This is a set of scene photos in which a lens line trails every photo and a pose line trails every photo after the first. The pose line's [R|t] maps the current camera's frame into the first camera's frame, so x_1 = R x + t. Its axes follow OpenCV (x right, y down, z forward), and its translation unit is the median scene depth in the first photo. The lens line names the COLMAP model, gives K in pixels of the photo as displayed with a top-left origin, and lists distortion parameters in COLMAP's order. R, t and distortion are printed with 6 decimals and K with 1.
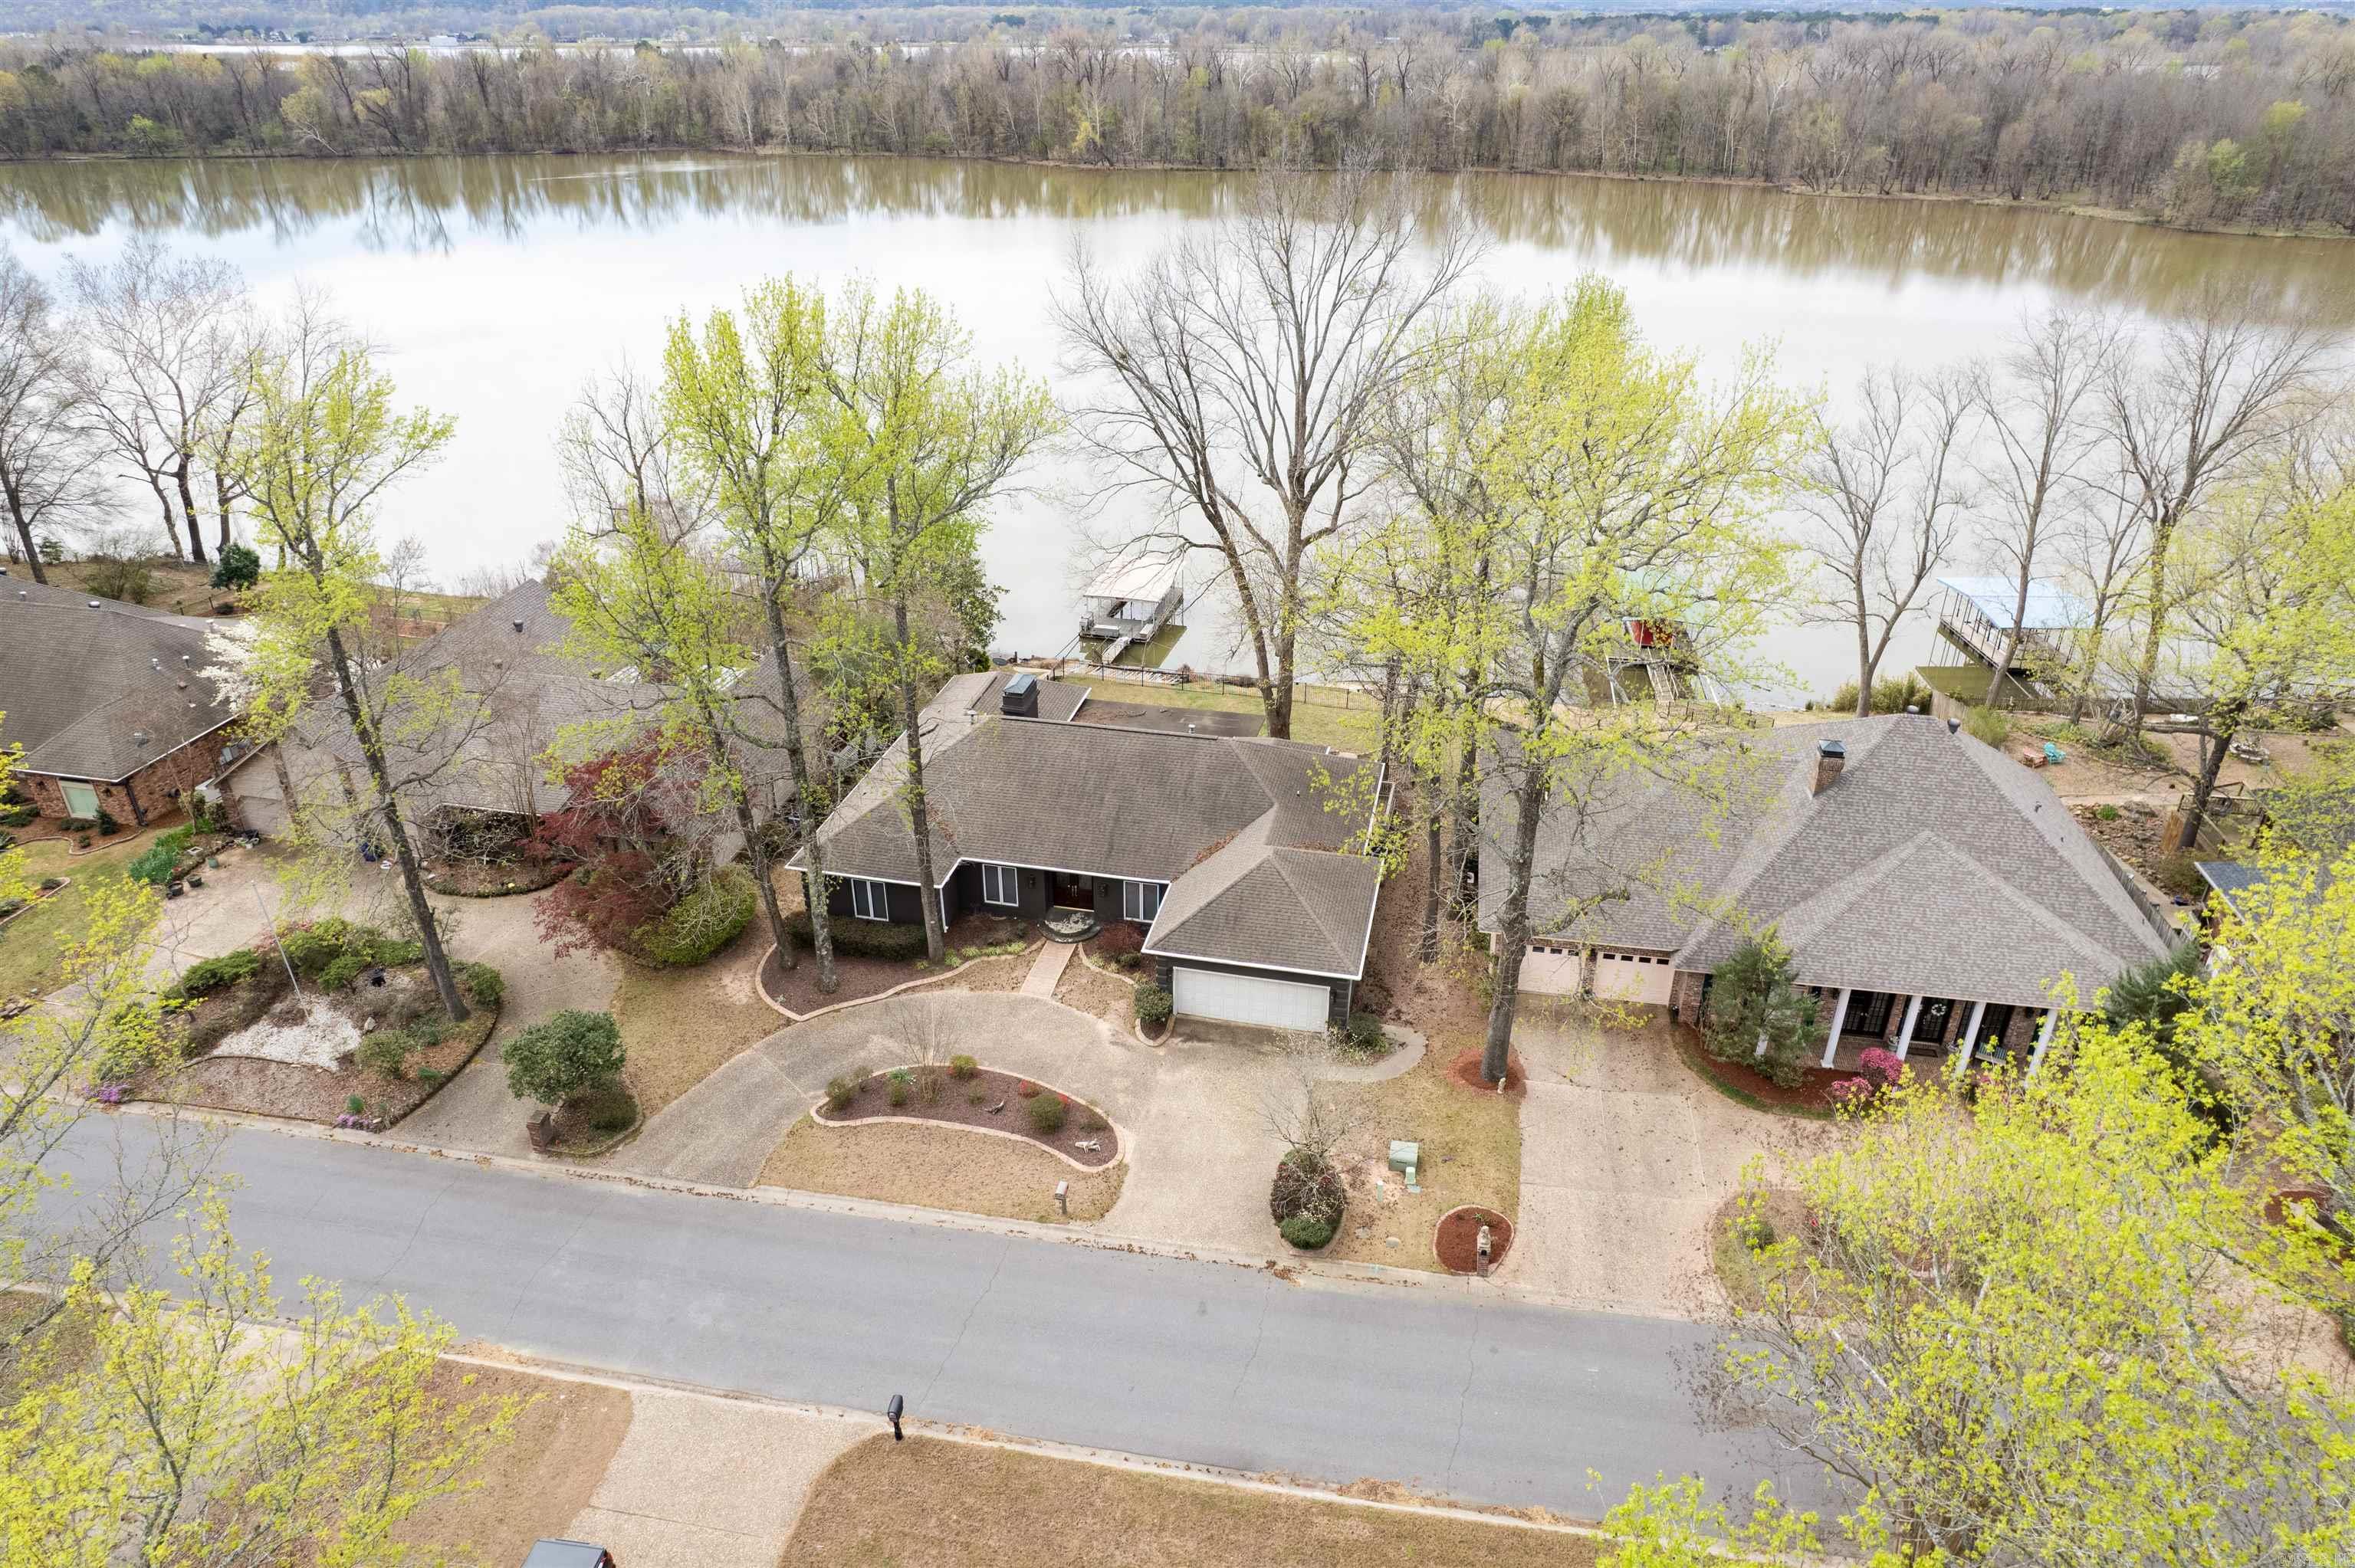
lens RADIAL K [[1517.9, 0, 1177.5], [0, 1517.9, 784.0], [0, 0, 1]] dist [-0.075854, 0.070997]
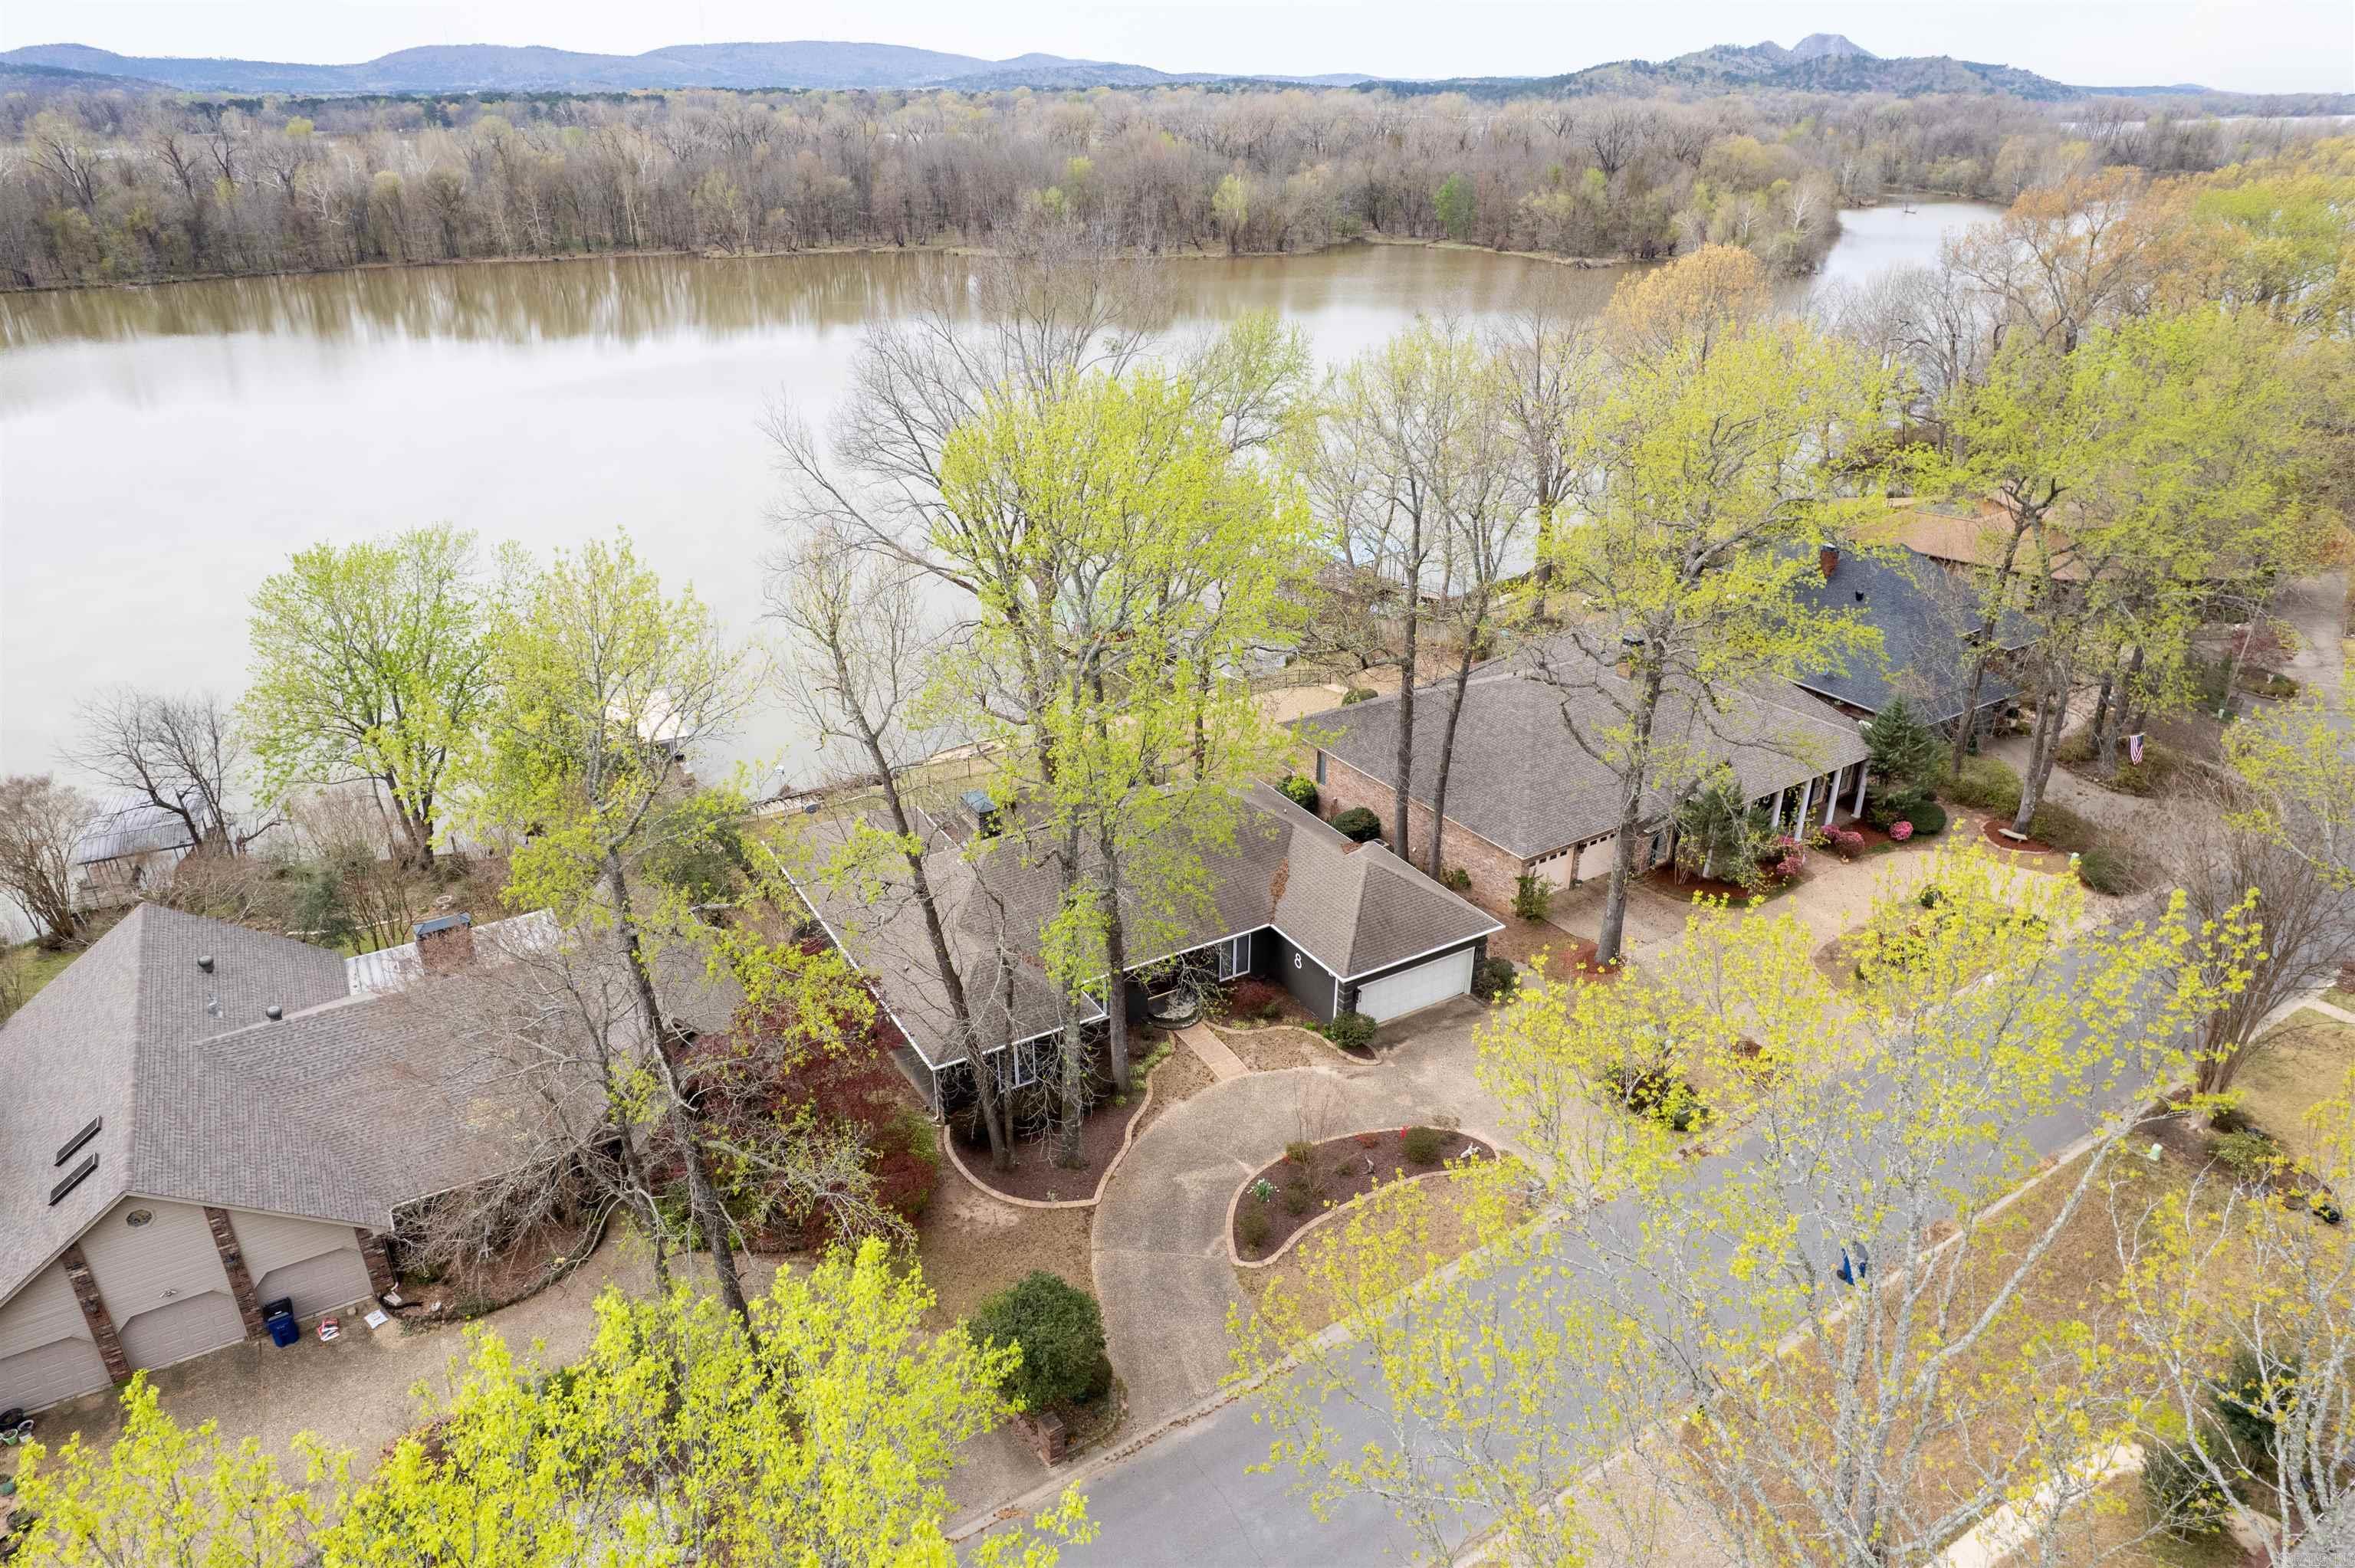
lens RADIAL K [[1517.9, 0, 1177.5], [0, 1517.9, 784.0], [0, 0, 1]] dist [-0.075854, 0.070997]
pose [[0.723989, -0.289539, 0.626104, -0.672859], [0.316725, 0.945844, 0.071160, -0.118332], [-0.612801, 0.146784, 0.776485, 0.241735]]
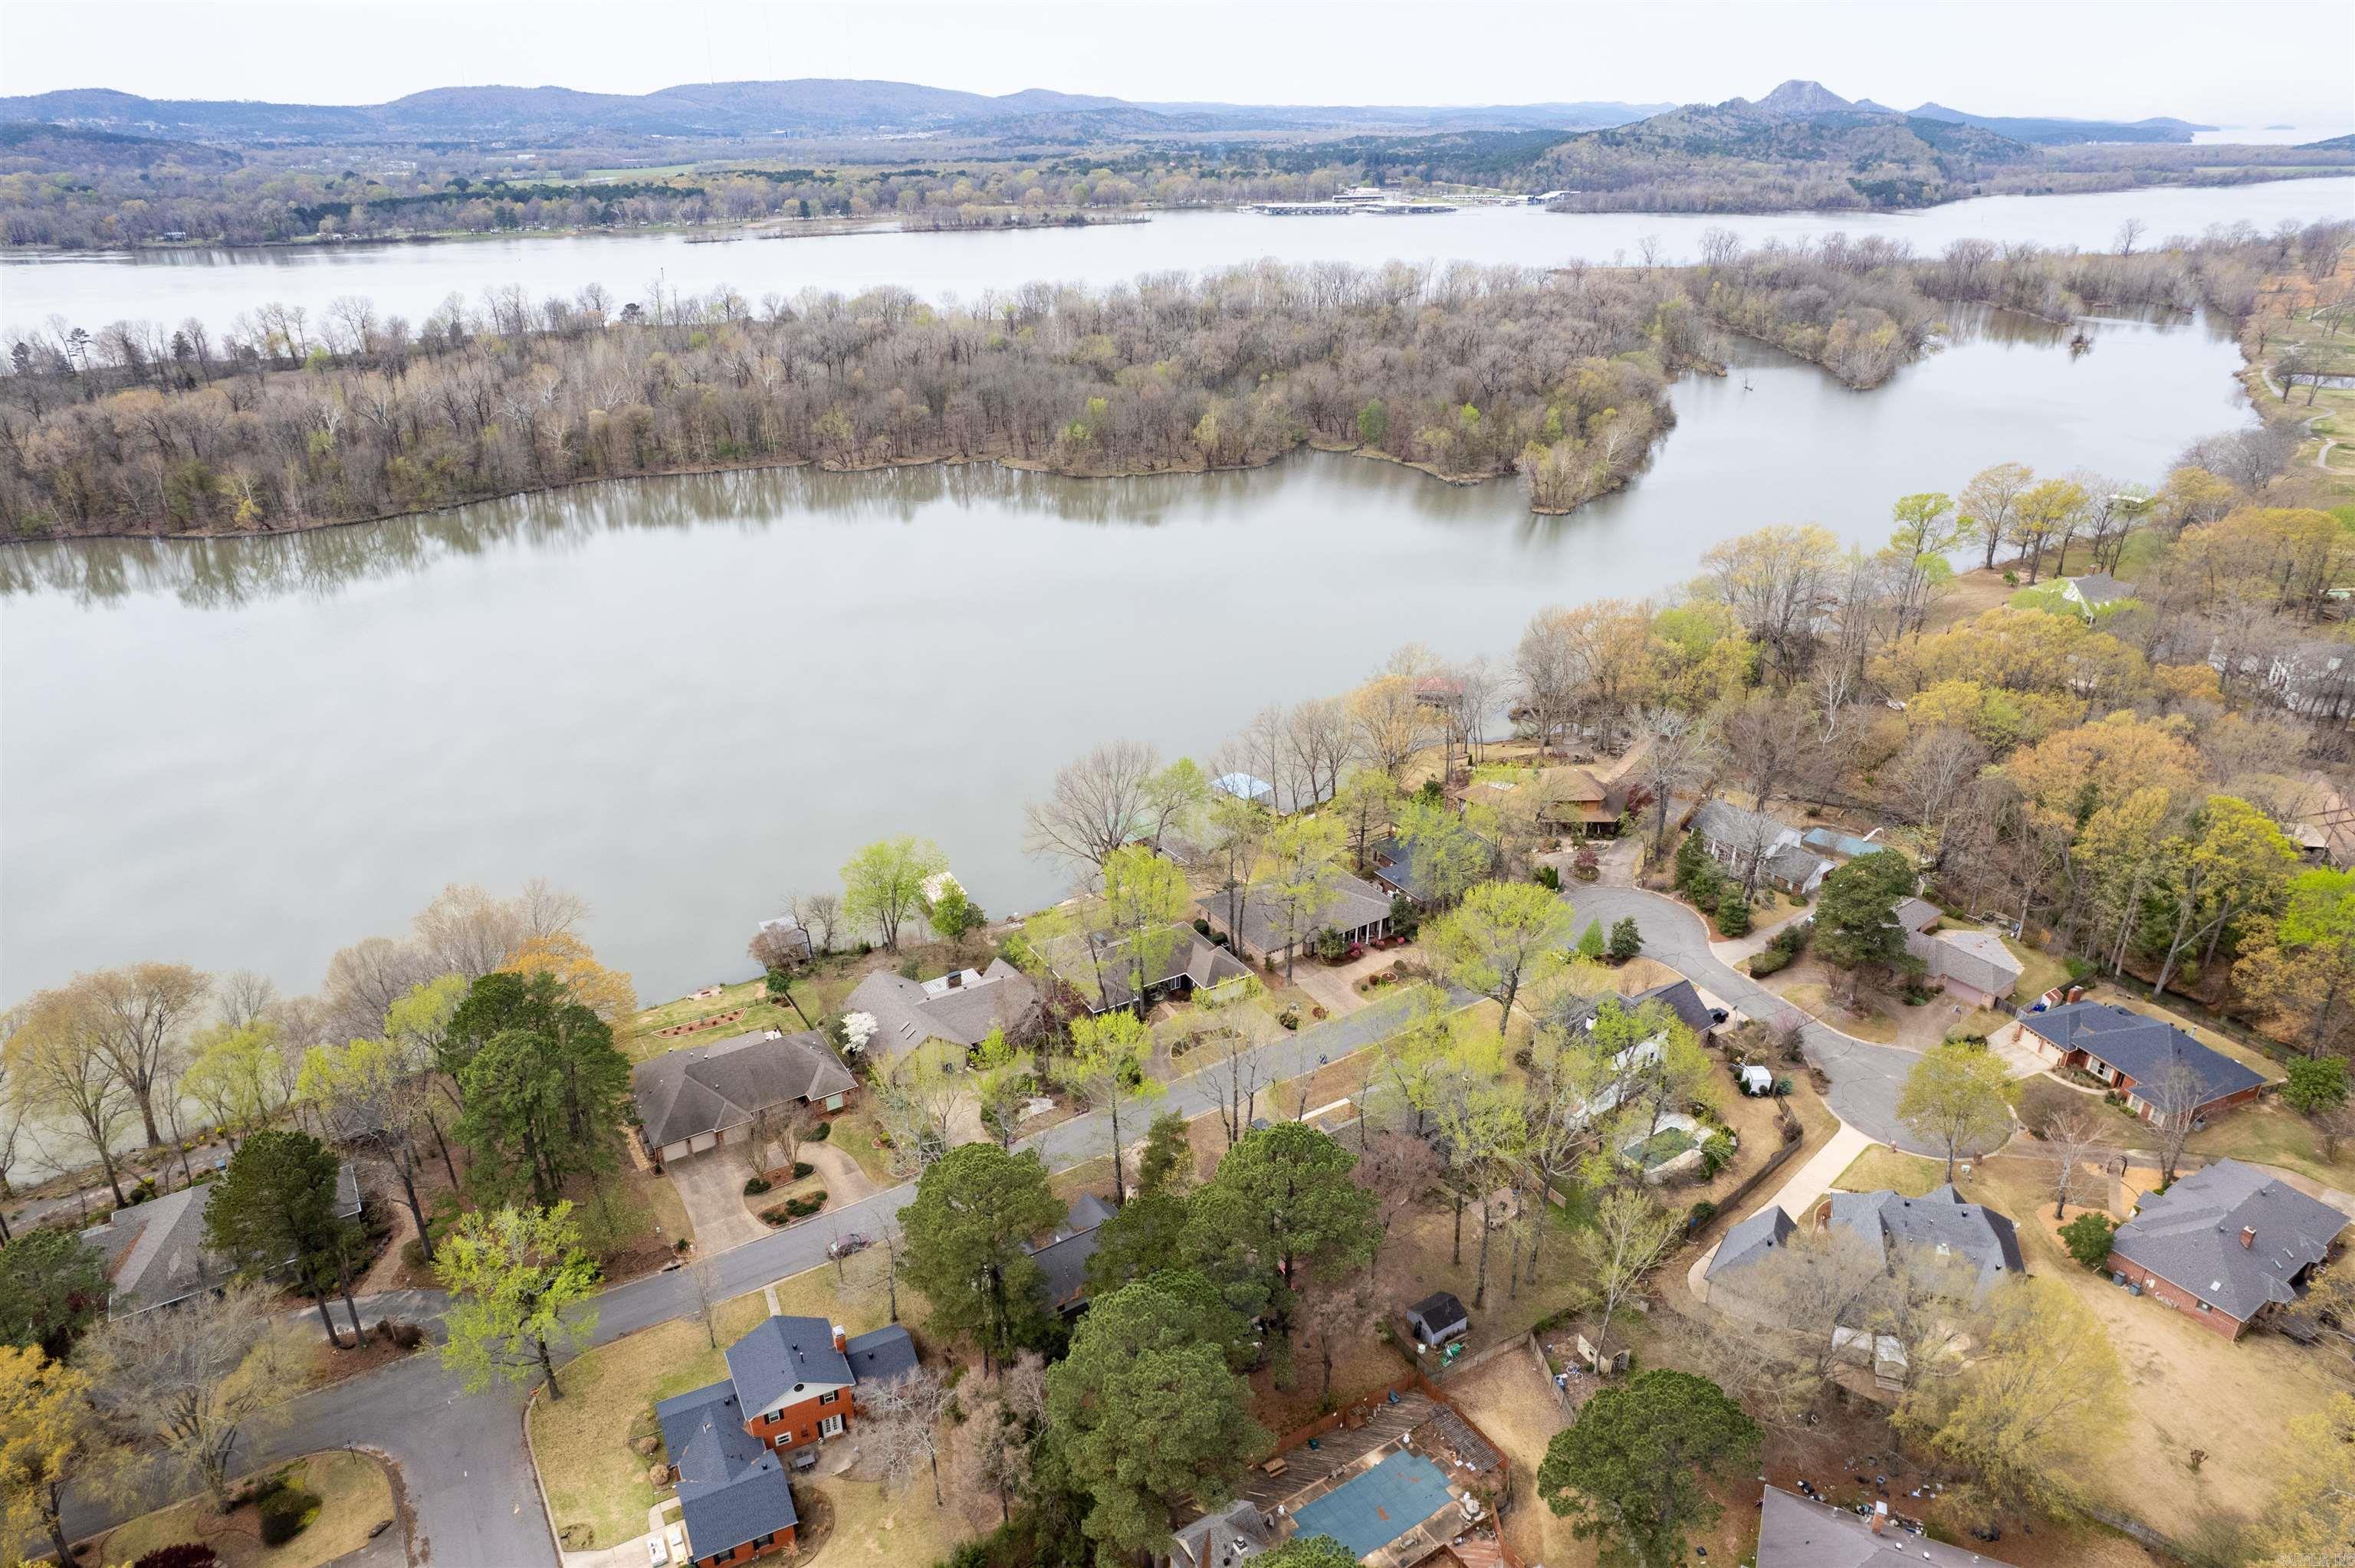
lens RADIAL K [[1517.9, 0, 1177.5], [0, 1517.9, 784.0], [0, 0, 1]] dist [-0.075854, 0.070997]
pose [[0.722822, -0.282159, 0.630805, -2.155829], [0.316711, 0.946591, 0.060500, -0.580978], [-0.614184, 0.156052, 0.773579, -1.811590]]
